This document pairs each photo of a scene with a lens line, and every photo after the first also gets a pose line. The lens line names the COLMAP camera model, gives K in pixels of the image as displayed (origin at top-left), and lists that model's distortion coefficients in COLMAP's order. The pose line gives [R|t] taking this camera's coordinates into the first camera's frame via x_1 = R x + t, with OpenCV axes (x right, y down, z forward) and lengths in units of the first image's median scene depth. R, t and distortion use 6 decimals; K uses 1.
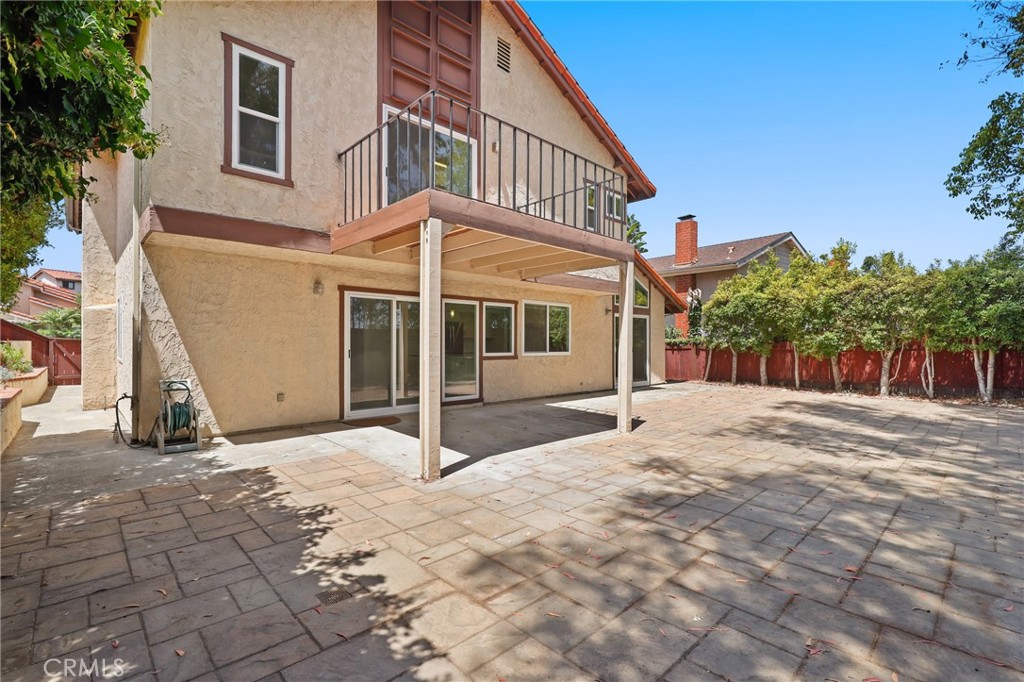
lens RADIAL K [[467.4, 0, 512.2], [0, 467.4, 348.7], [0, 0, 1]] dist [0.000247, 0.000458]
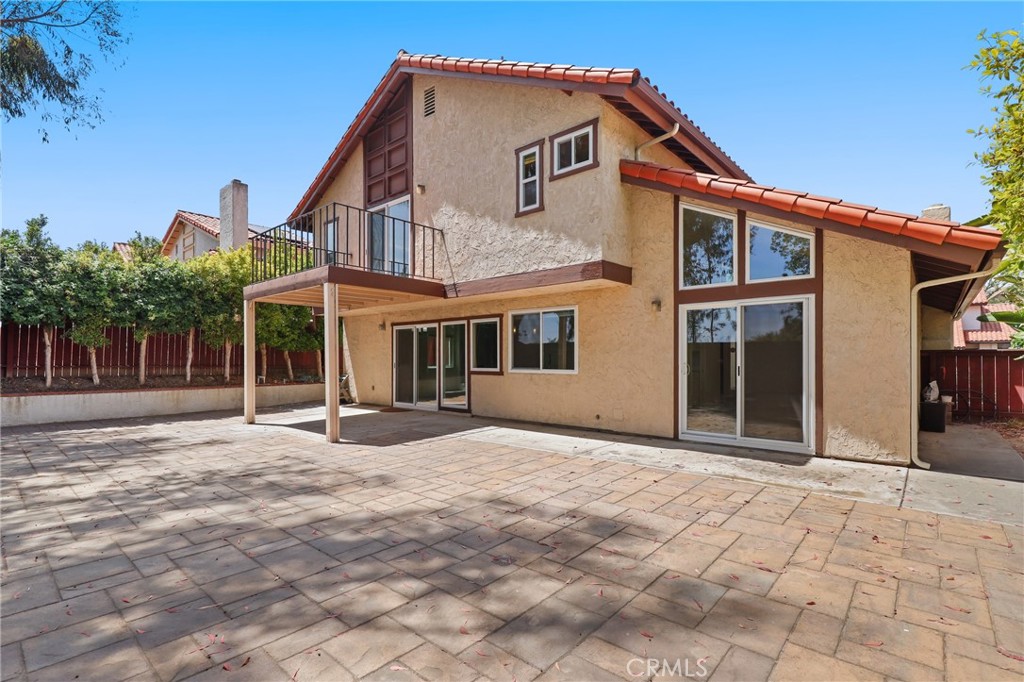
lens RADIAL K [[473.3, 0, 512.9], [0, 473.3, 360.3], [0, 0, 1]] dist [-0.000281, -0.000007]
pose [[0.097357, 0.001447, -0.995249, 0.951739], [-0.010936, 0.999940, 0.000384, -0.008847], [0.995189, 0.010847, 0.097367, 0.918733]]
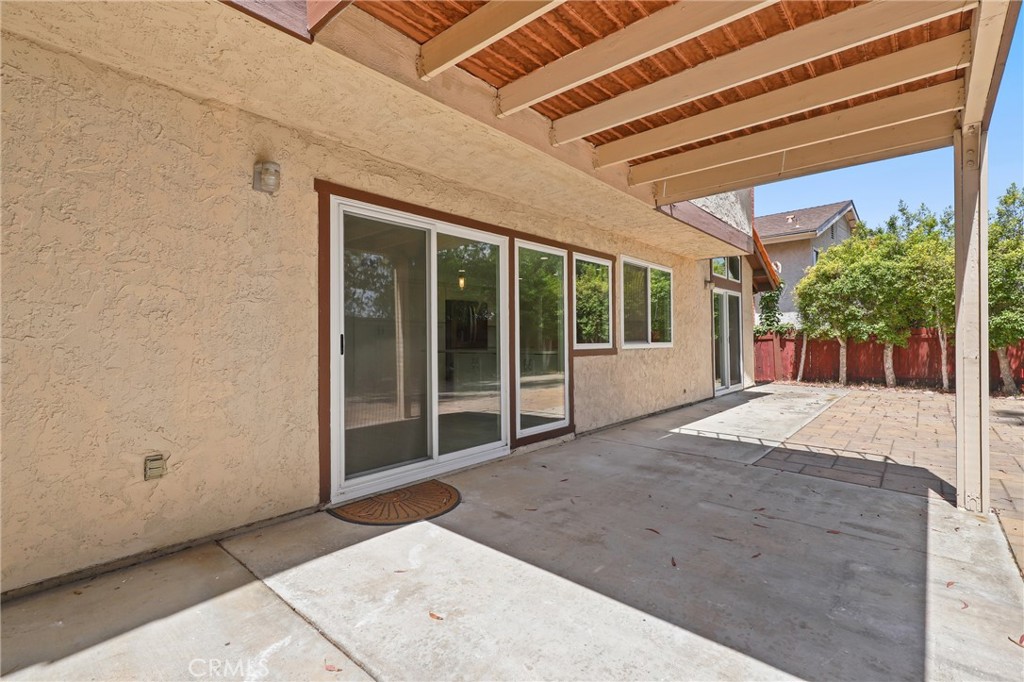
lens RADIAL K [[473.9, 0, 517.7], [0, 473.9, 336.8], [0, 0, 1]] dist [-0.002719, -0.000223]
pose [[0.994361, -0.011308, 0.105443, -0.174760], [0.013756, 0.999652, -0.022518, 0.011737], [-0.105152, 0.023842, 0.994170, 0.413273]]
